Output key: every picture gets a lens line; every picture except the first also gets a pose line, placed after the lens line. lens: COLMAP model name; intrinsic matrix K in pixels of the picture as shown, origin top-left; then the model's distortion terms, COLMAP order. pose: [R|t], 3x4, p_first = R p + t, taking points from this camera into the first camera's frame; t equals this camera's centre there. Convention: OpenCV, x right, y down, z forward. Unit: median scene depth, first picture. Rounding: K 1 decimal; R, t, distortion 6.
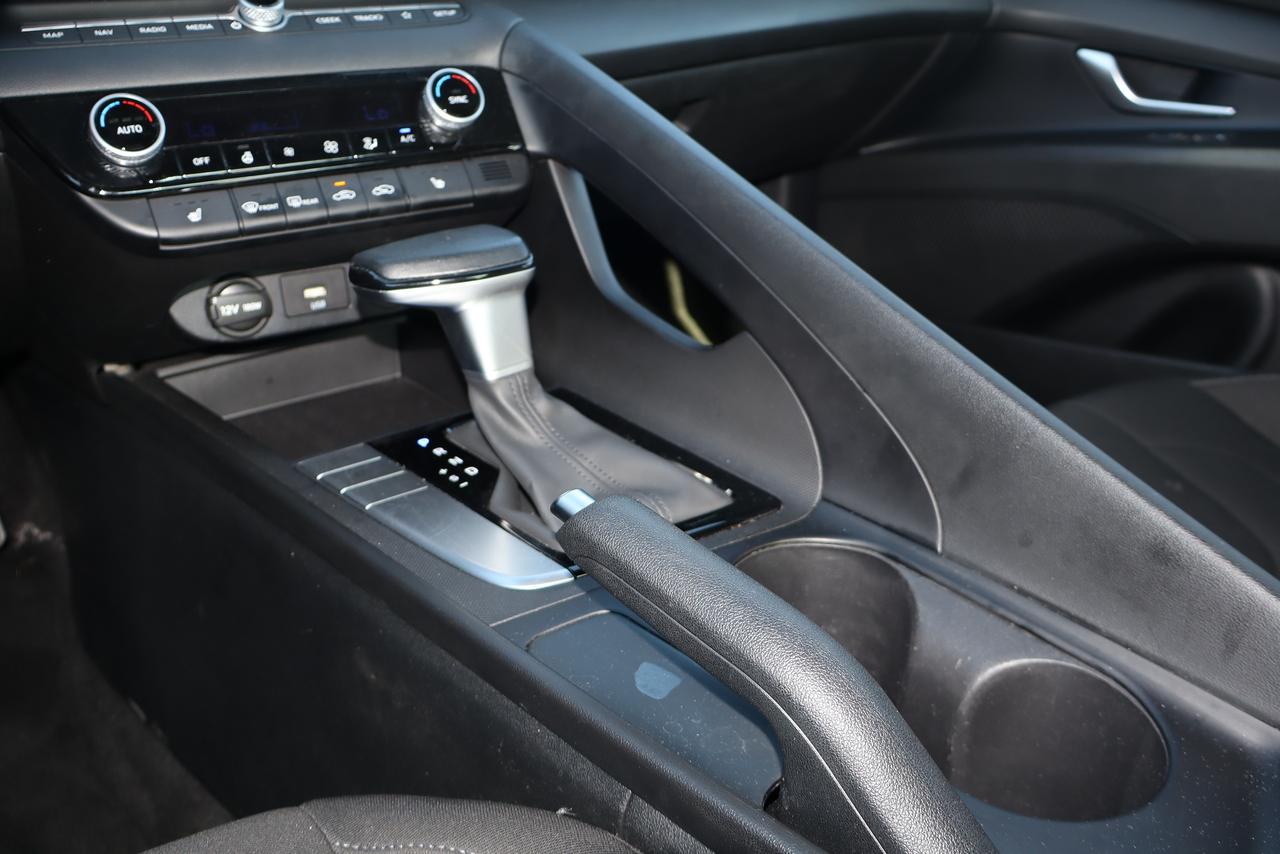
lens RADIAL K [[1080.4, 0, 640.0], [0, 1080.4, 427.0], [0, 0, 1]] dist [-0.007591, 0.004282]
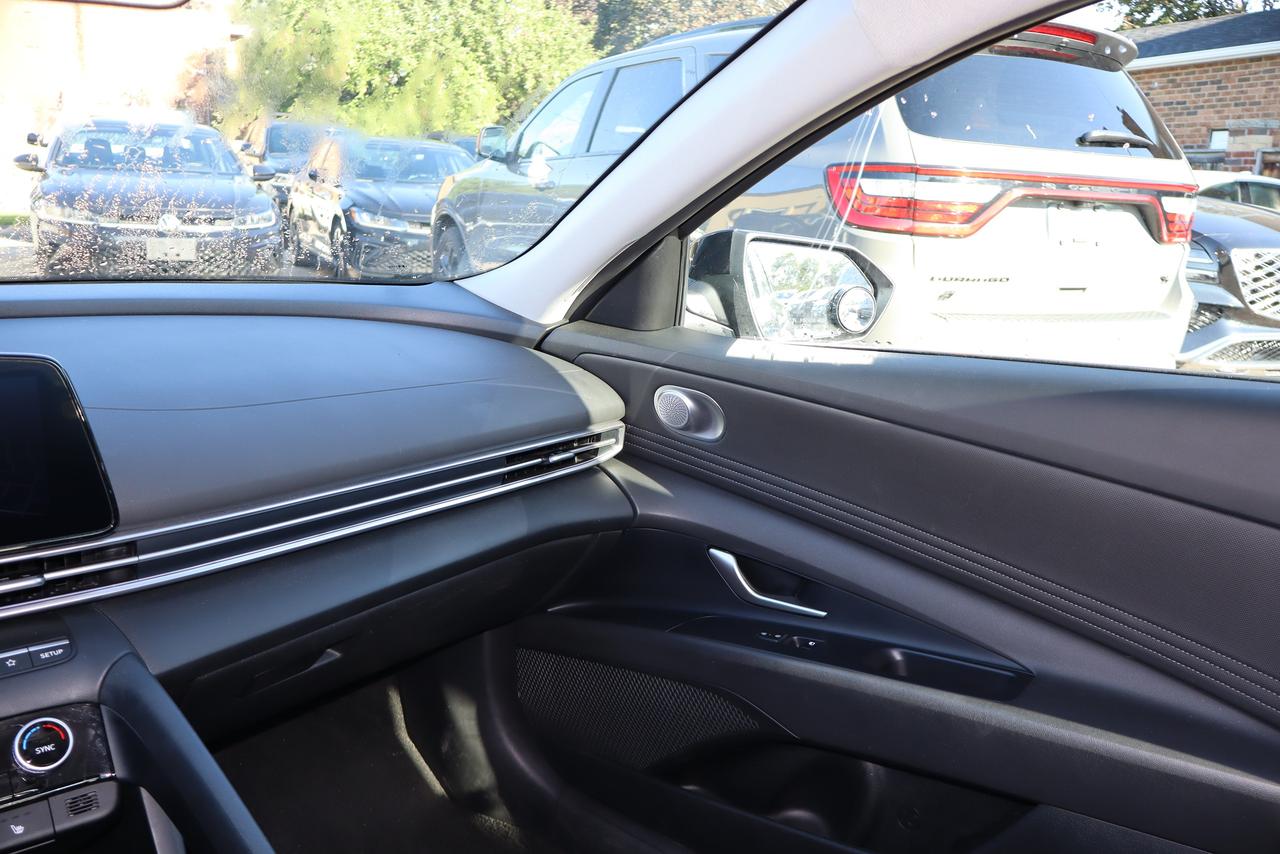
lens RADIAL K [[1060.9, 0, 631.7], [0, 1060.9, 418.2], [0, 0, 1]] dist [-0.003345, 0.009379]
pose [[0.992572, 0.011006, 0.121163, 0.317307], [0.016936, 0.973705, -0.227184, -0.395353], [-0.120478, 0.227548, 0.966285, -0.236157]]
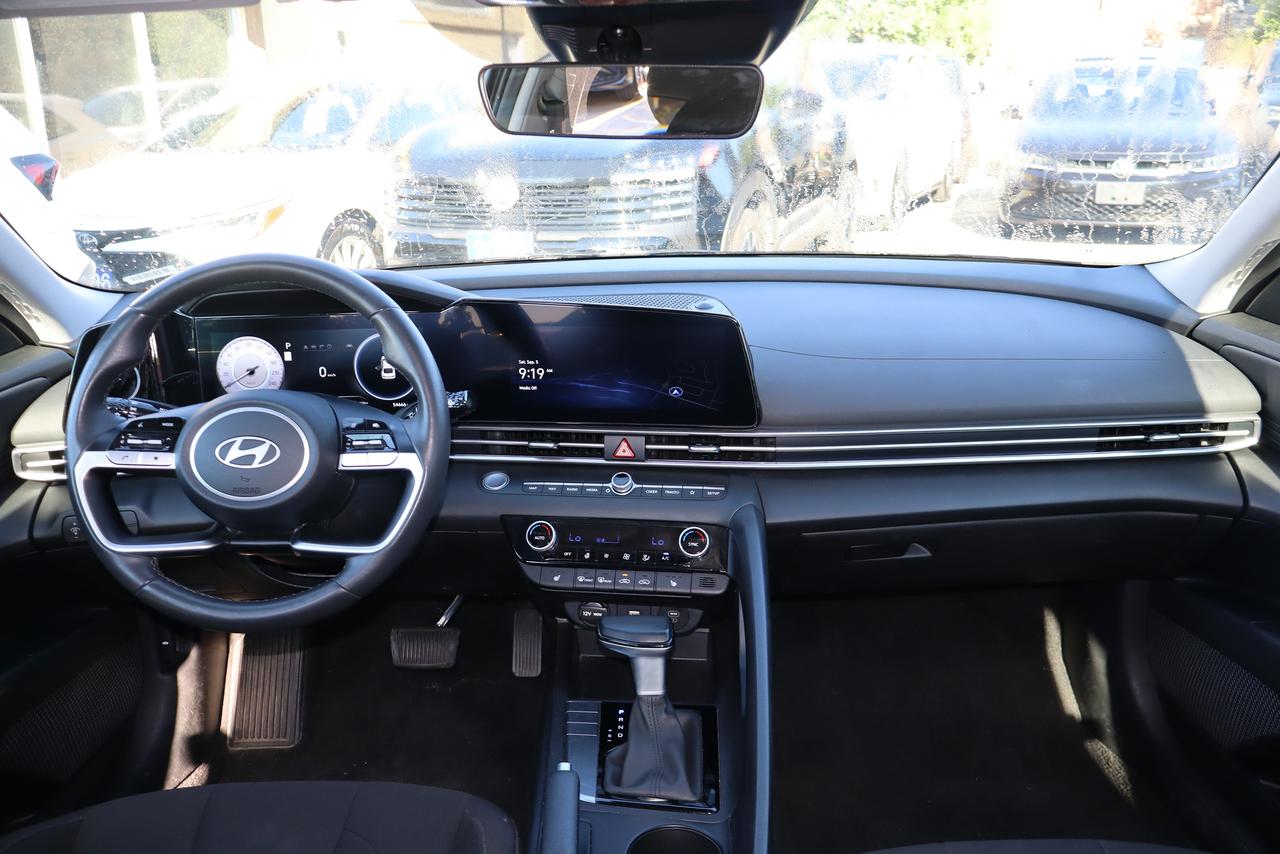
lens RADIAL K [[1060.9, 0, 631.7], [0, 1060.9, 418.2], [0, 0, 1]] dist [-0.003345, 0.009379]
pose [[0.743582, 0.165127, -0.647934, 0.991866], [-0.267631, 0.961519, -0.062094, -0.390065], [0.612747, 0.219579, 0.759161, -0.593823]]
